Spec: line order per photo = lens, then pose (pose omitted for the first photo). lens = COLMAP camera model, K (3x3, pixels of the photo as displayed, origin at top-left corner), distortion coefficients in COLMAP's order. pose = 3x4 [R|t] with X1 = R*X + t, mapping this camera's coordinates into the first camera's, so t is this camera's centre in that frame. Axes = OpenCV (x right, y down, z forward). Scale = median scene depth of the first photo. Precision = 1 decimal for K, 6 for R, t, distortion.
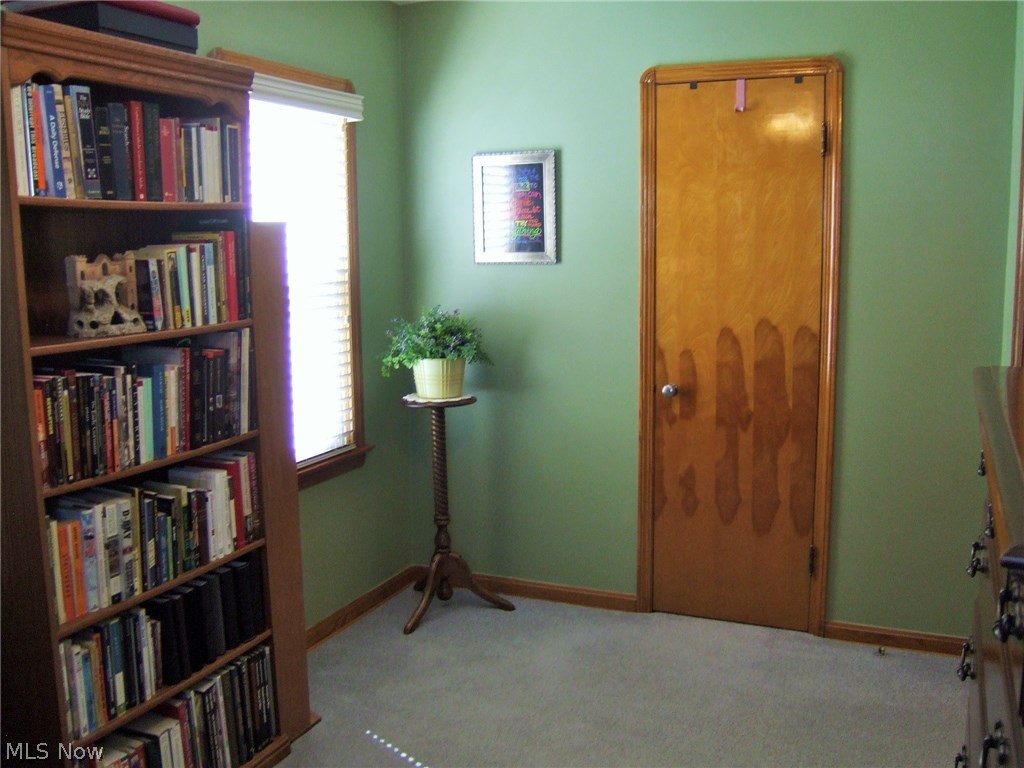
lens RADIAL K [[975.9, 0, 512.0], [0, 975.9, 384.0], [0, 0, 1]] dist [-0.105316, 0.009671]
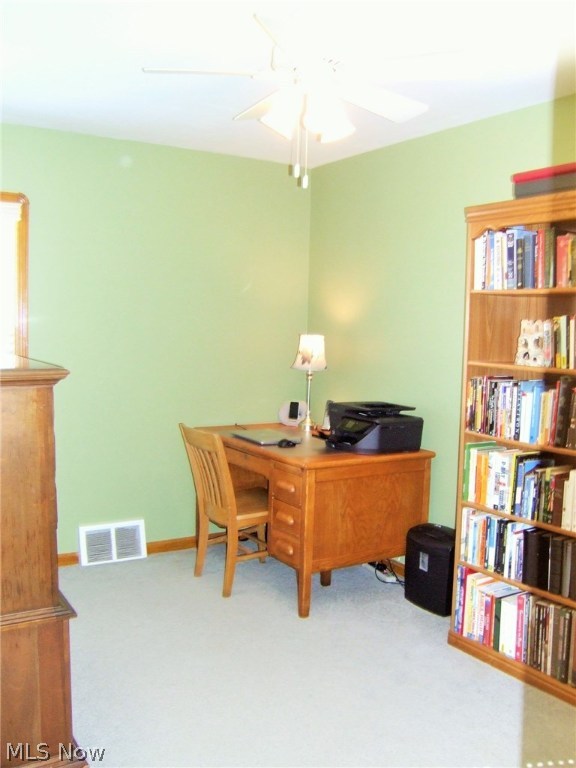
lens RADIAL K [[731.9, 0, 288.0], [0, 731.9, 384.0], [0, 0, 1]] dist [-0.105316, 0.009671]
pose [[-0.555903, 0.068609, -0.828411, 0.933776], [-0.133391, 0.976310, 0.170370, -0.186189], [0.820475, 0.205212, -0.533581, 1.364419]]
